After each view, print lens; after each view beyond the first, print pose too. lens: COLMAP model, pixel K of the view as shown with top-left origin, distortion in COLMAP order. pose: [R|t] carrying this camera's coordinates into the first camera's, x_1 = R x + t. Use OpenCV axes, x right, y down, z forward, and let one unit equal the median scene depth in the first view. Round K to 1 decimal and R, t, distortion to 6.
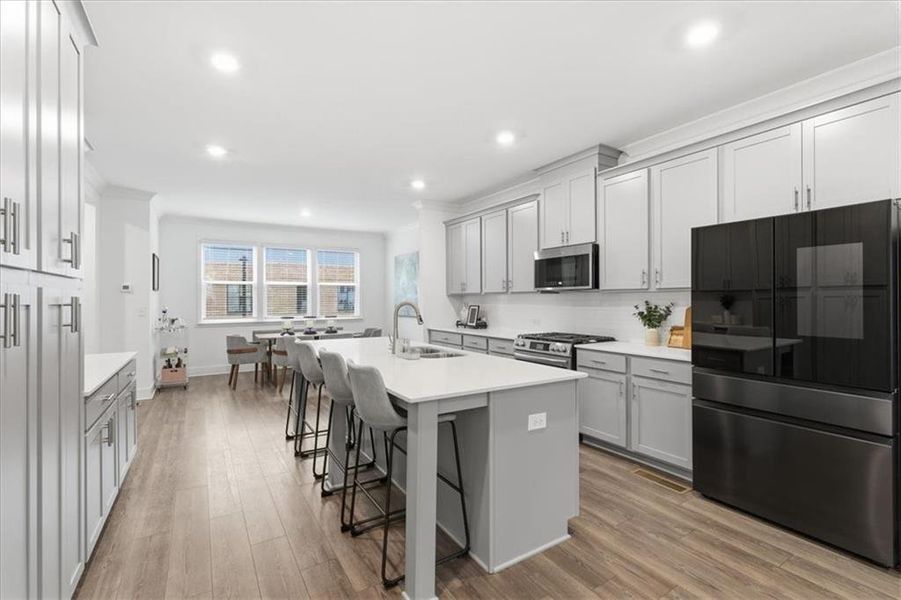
lens RADIAL K [[408.7, 0, 450.5], [0, 408.7, 300.0], [0, 0, 1]] dist [-0.000154, 0.000171]
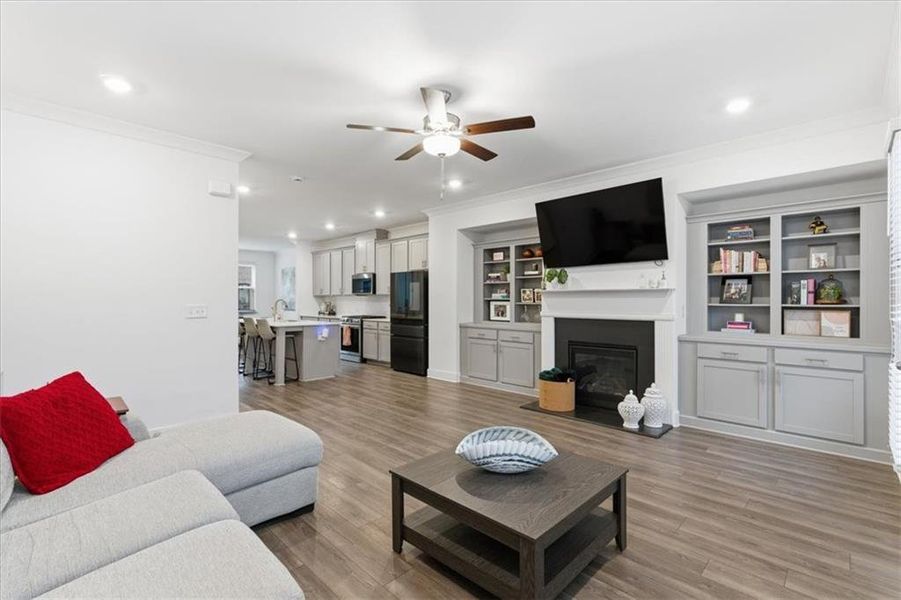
lens RADIAL K [[408.7, 0, 450.5], [0, 408.7, 300.0], [0, 0, 1]] dist [-0.000154, 0.000171]
pose [[0.972066, 0.006361, 0.234621, 0.157513], [-0.006209, 0.999980, -0.001385, 0.003595], [-0.234625, -0.000111, 0.972086, -0.819742]]
